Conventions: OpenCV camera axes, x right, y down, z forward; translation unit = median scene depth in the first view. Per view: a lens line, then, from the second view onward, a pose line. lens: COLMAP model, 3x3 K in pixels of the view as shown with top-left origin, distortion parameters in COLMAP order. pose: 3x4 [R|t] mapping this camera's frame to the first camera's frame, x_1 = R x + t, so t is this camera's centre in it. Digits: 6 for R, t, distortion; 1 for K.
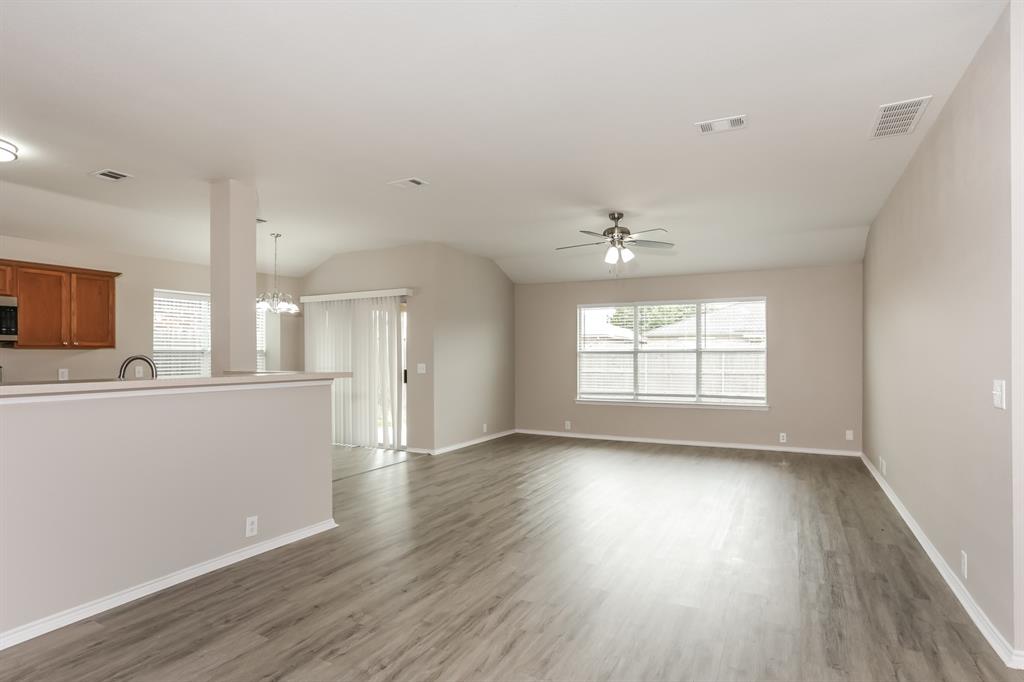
lens RADIAL K [[533.2, 0, 507.6], [0, 533.2, 360.6], [0, 0, 1]] dist [-0.029757, 0.002102]
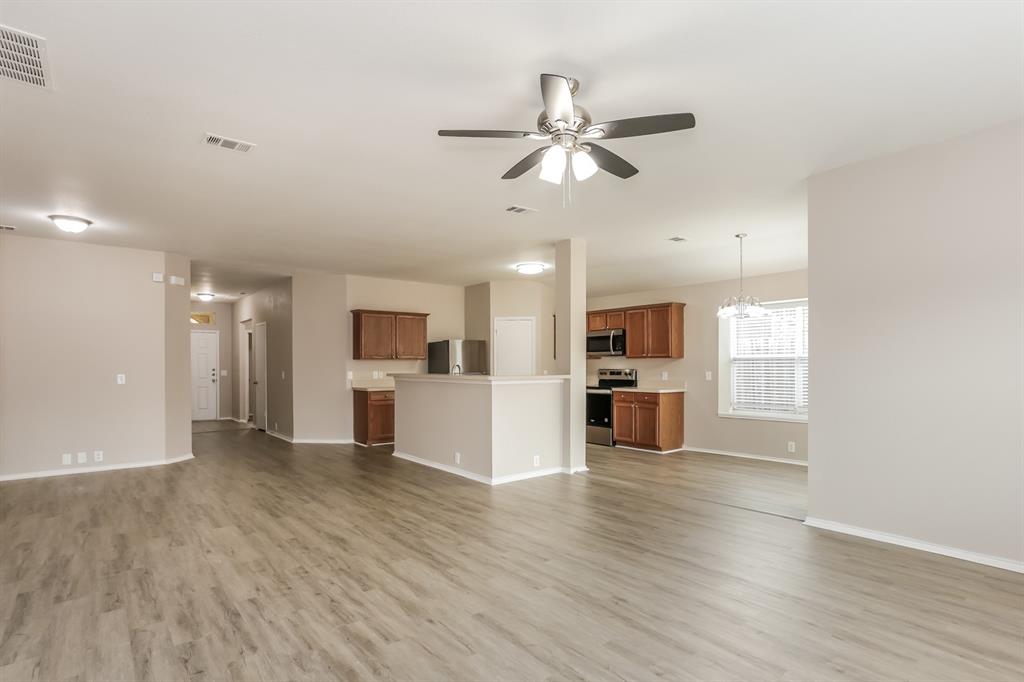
lens RADIAL K [[533.2, 0, 507.6], [0, 533.2, 360.6], [0, 0, 1]] dist [-0.029757, 0.002102]
pose [[-0.403475, -0.007168, -0.914963, 0.703255], [-0.006706, 0.999966, -0.004877, -0.006432], [0.914966, 0.004168, -0.403509, 1.189474]]
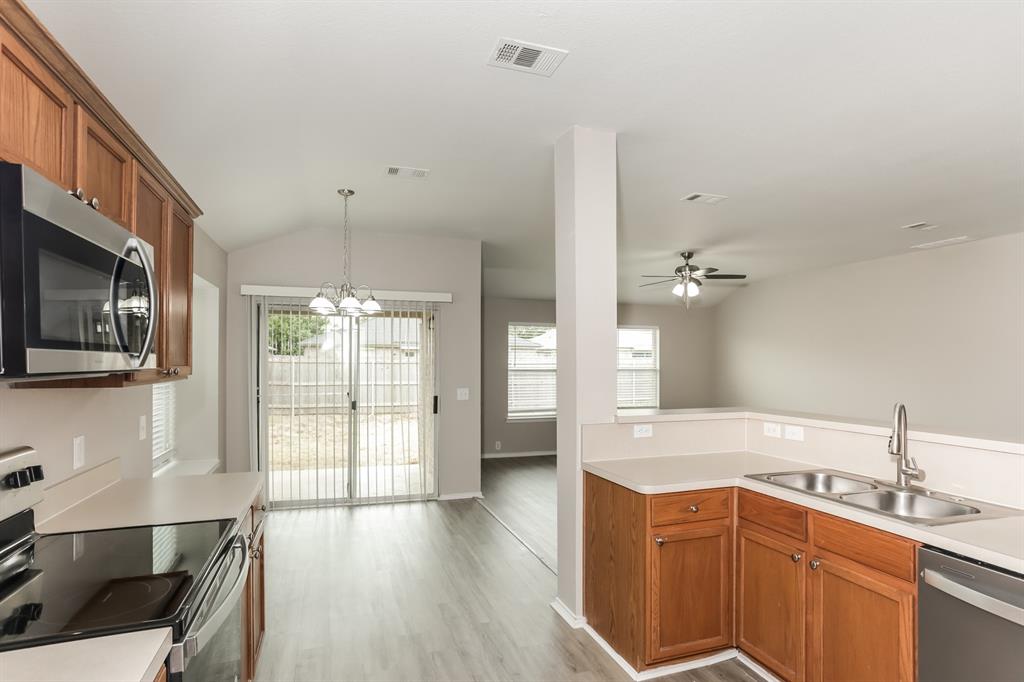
lens RADIAL K [[533.2, 0, 507.6], [0, 533.2, 360.6], [0, 0, 1]] dist [-0.029757, 0.002102]
pose [[0.682481, 0.005624, 0.730882, -0.896184], [0.003325, 0.999936, -0.010800, -0.034364], [-0.730896, 0.009801, 0.682419, 0.506738]]
